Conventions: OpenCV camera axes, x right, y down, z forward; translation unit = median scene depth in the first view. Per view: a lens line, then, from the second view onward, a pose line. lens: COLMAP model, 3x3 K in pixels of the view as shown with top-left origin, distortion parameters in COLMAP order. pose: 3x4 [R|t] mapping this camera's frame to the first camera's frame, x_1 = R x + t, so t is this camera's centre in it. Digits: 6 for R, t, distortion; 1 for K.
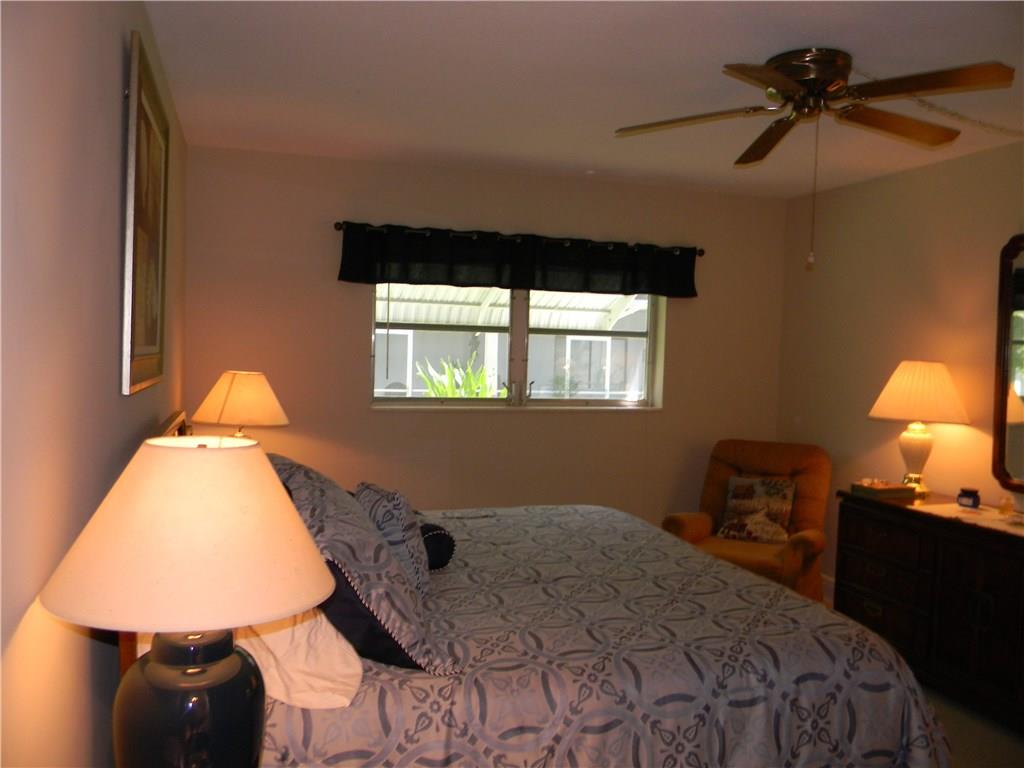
lens RADIAL K [[818.8, 0, 506.1], [0, 818.8, 386.4], [0, 0, 1]] dist [0.003826, -0.021606]
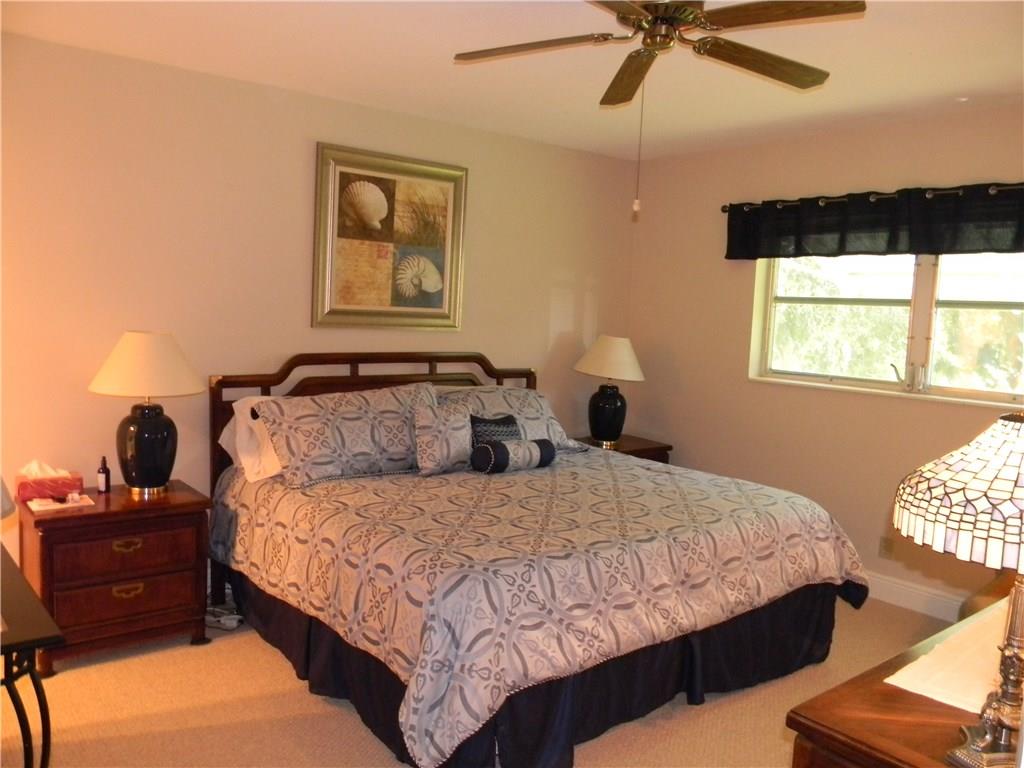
lens RADIAL K [[818.8, 0, 506.1], [0, 818.8, 386.4], [0, 0, 1]] dist [0.003826, -0.021606]
pose [[0.344523, 0.083855, -0.935025, 0.702555], [-0.079581, 0.995026, 0.059913, 0.000588], [0.935399, 0.053769, 0.349482, 0.326299]]
